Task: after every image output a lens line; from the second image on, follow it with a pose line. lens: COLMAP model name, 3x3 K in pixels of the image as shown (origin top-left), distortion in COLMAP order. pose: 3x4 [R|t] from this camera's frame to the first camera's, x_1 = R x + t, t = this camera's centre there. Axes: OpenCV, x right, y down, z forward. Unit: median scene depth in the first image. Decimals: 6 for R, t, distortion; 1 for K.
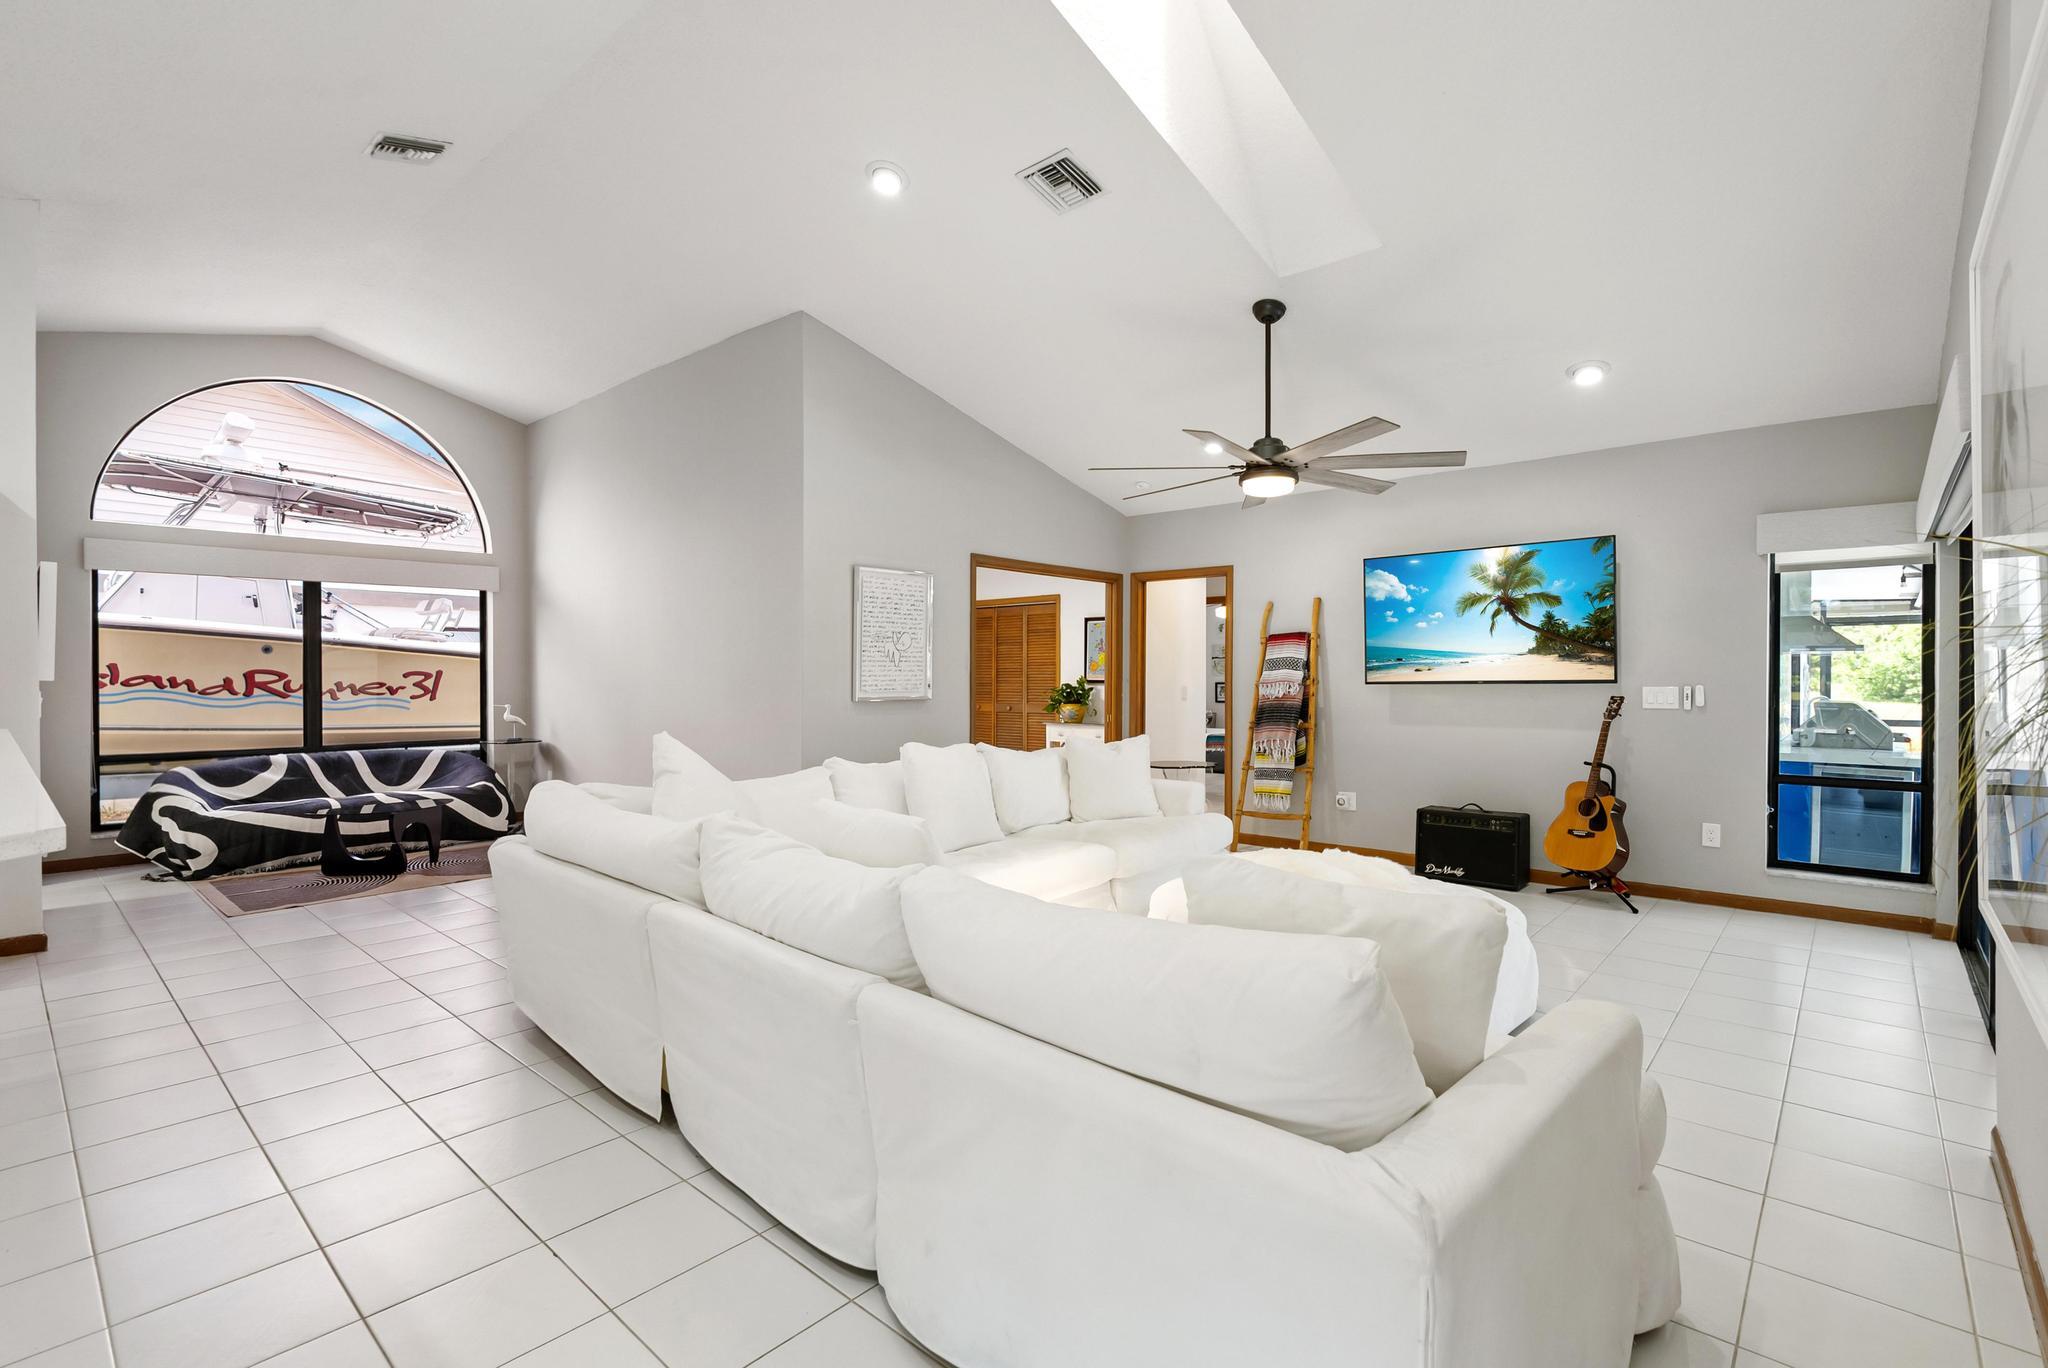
lens RADIAL K [[941.0, 0, 1026.3], [0, 941.0, 680.0], [0, 0, 1]] dist [-0.003682, 0.001381]
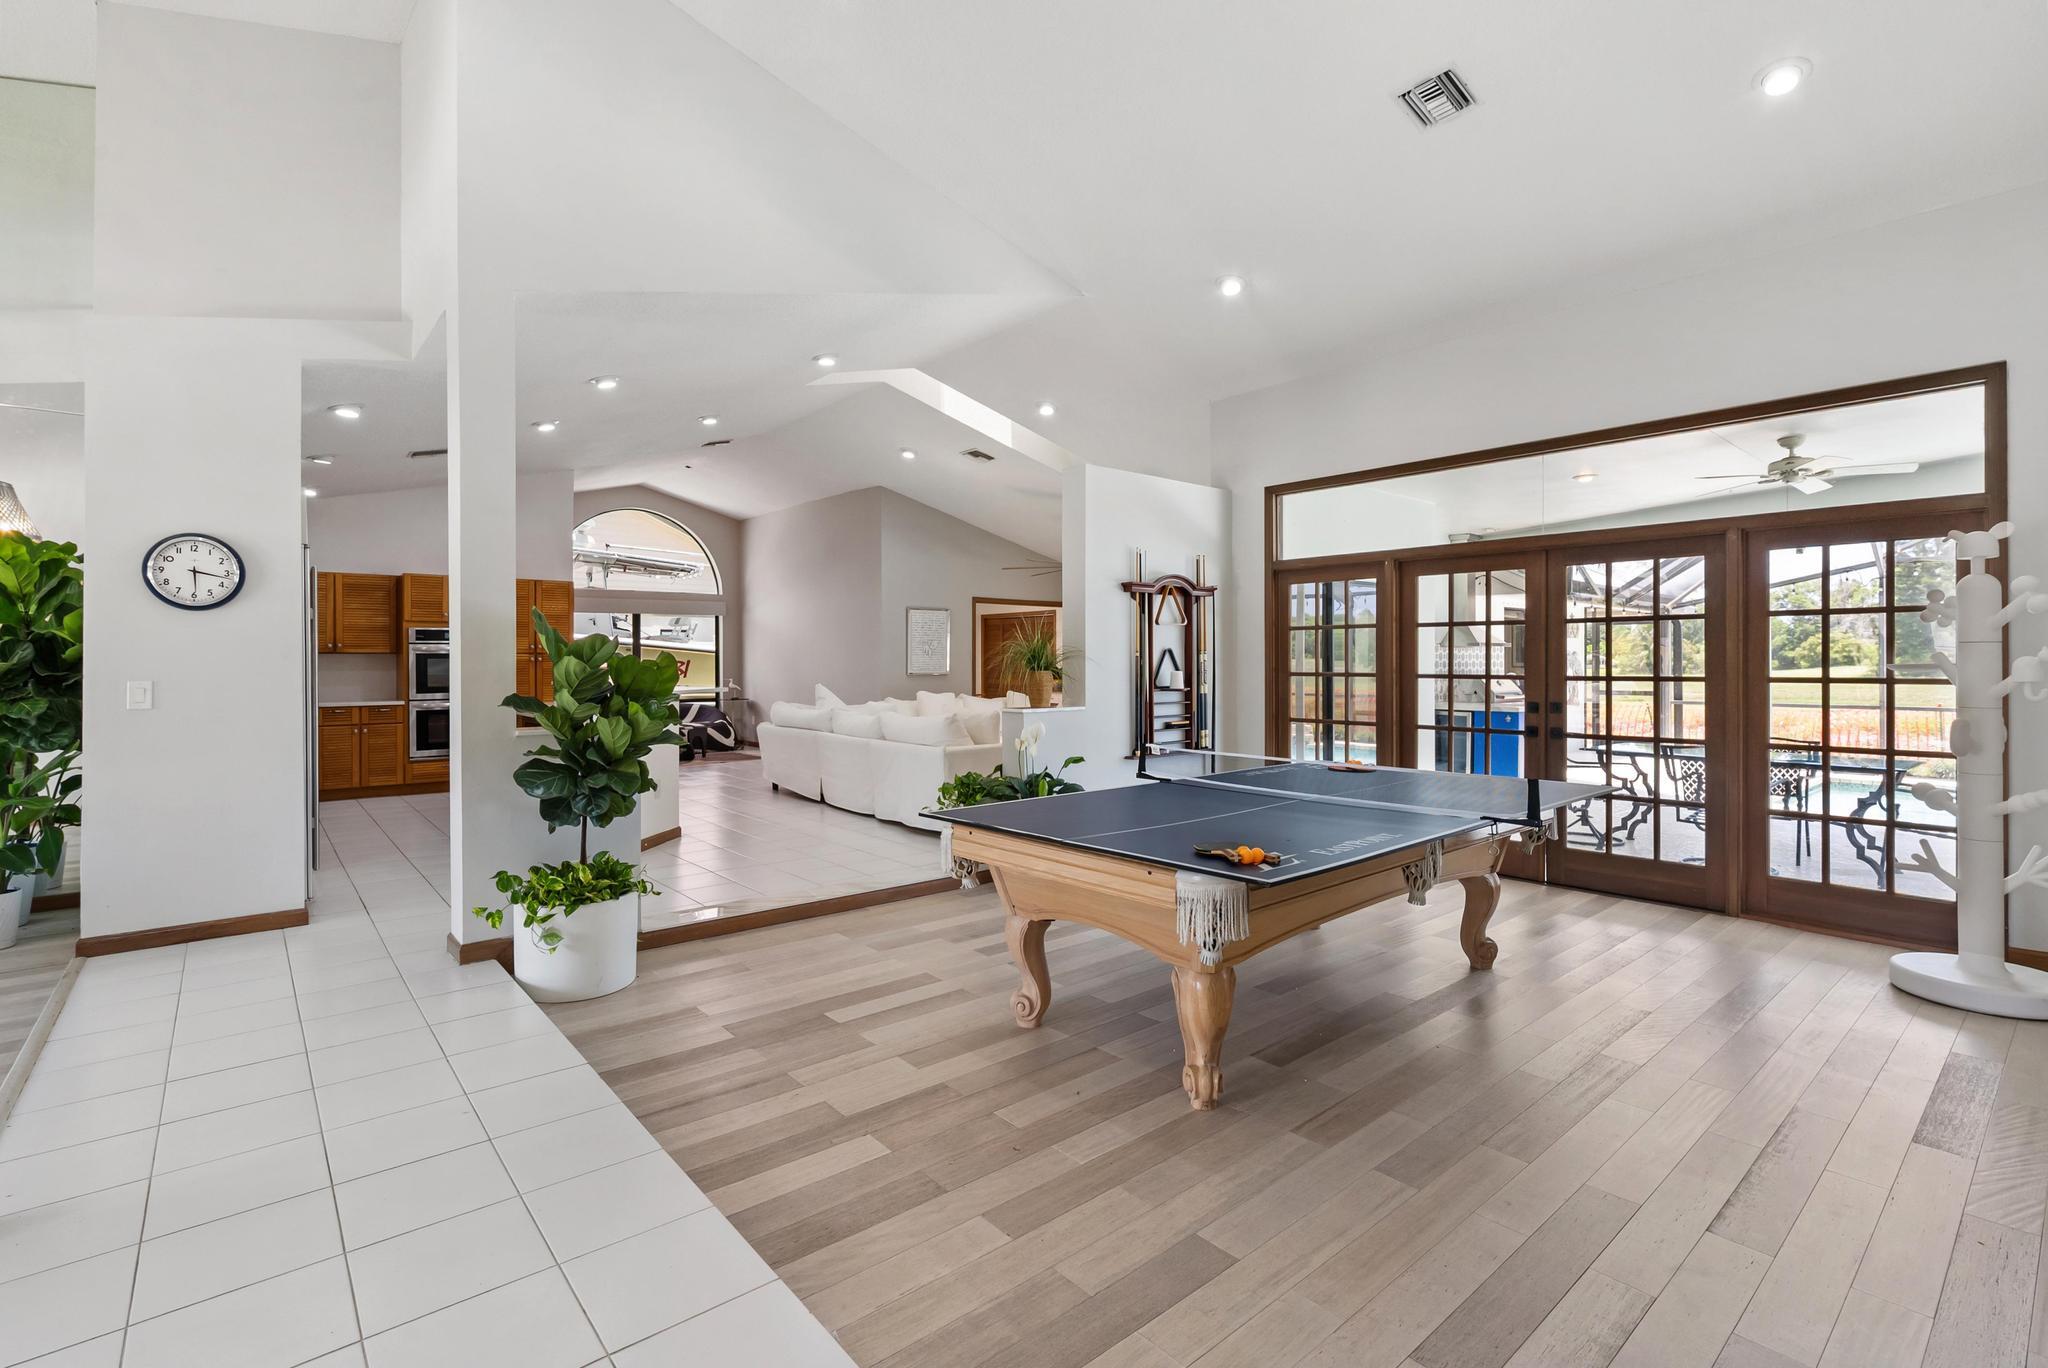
lens RADIAL K [[931.7, 0, 1026.9], [0, 931.7, 663.5], [0, 0, 1]] dist [-0.007816, -0.000217]
pose [[0.991268, -0.004232, -0.131798, 0.291455], [0.003827, 0.999987, -0.003326, 0.005512], [0.131811, 0.002793, 0.991271, -0.821285]]
